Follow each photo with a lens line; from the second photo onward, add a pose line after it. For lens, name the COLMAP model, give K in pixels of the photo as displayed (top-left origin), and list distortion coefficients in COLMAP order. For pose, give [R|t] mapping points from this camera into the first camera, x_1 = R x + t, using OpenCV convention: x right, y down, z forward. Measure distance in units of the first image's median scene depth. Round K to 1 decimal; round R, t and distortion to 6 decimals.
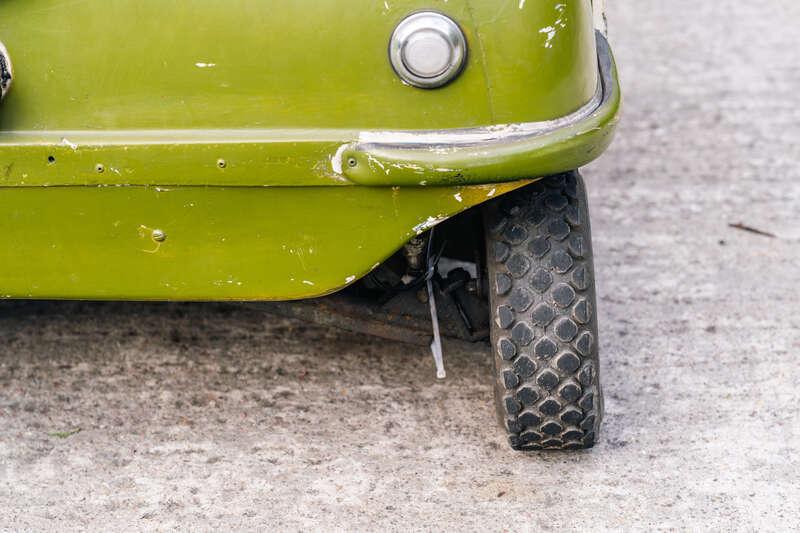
lens RADIAL K [[1456.3, 0, 400.0], [0, 1456.3, 266.5], [0, 0, 1]] dist [0.012381, 0.082138]
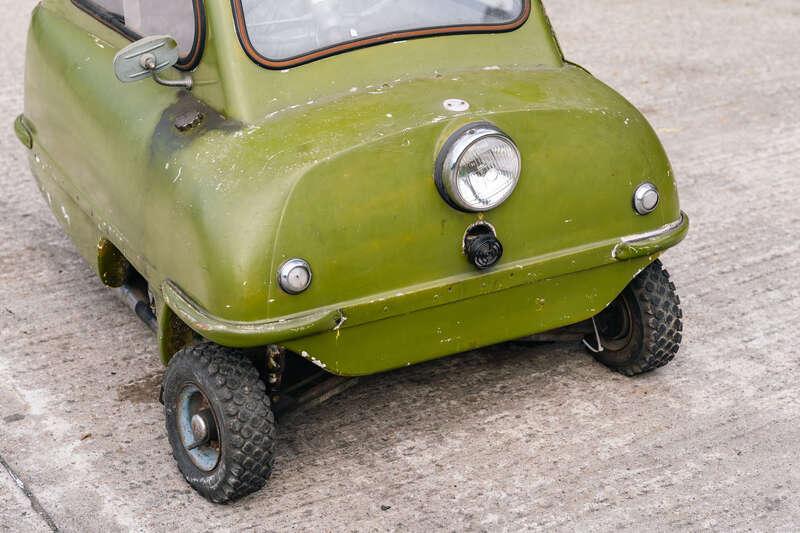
lens RADIAL K [[1456.3, 0, 400.0], [0, 1456.3, 266.5], [0, 0, 1]] dist [0.012381, 0.082138]
pose [[0.816612, -0.183068, 0.547385, -1.601447], [0.233504, 0.972078, -0.023249, -0.074875], [-0.527845, 0.146802, 0.836558, -0.774905]]
